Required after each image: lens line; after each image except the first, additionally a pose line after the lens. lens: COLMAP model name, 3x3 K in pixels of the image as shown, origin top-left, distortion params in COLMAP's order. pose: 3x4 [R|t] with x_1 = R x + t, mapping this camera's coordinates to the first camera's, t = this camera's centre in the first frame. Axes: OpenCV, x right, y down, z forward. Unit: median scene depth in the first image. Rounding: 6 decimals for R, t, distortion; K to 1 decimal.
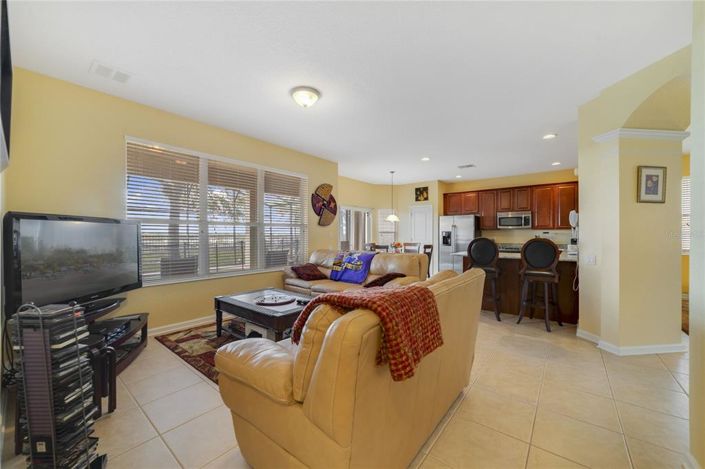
lens RADIAL K [[274.3, 0, 354.4], [0, 274.3, 238.7], [0, 0, 1]] dist [-0.013606, 0.000457]
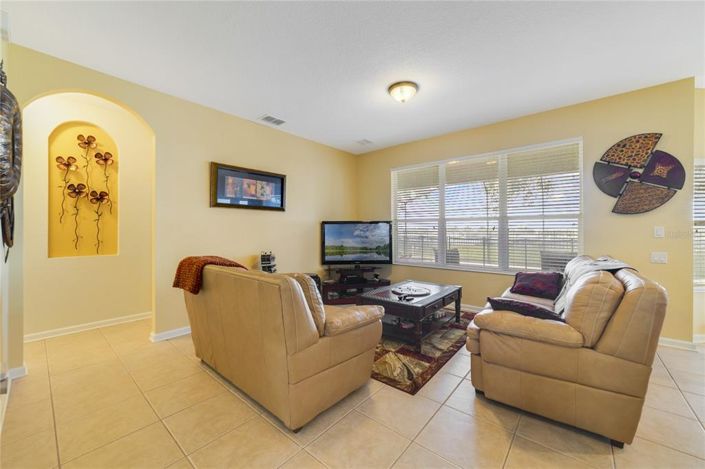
lens RADIAL K [[274.3, 0, 357.0], [0, 274.3, 231.3], [0, 0, 1]] dist [-0.013606, 0.000457]
pose [[-0.016474, -0.001236, -0.999864, 0.453640], [-0.010171, 0.999948, -0.001068, -0.004041], [0.999813, 0.010152, -0.016486, 0.473434]]
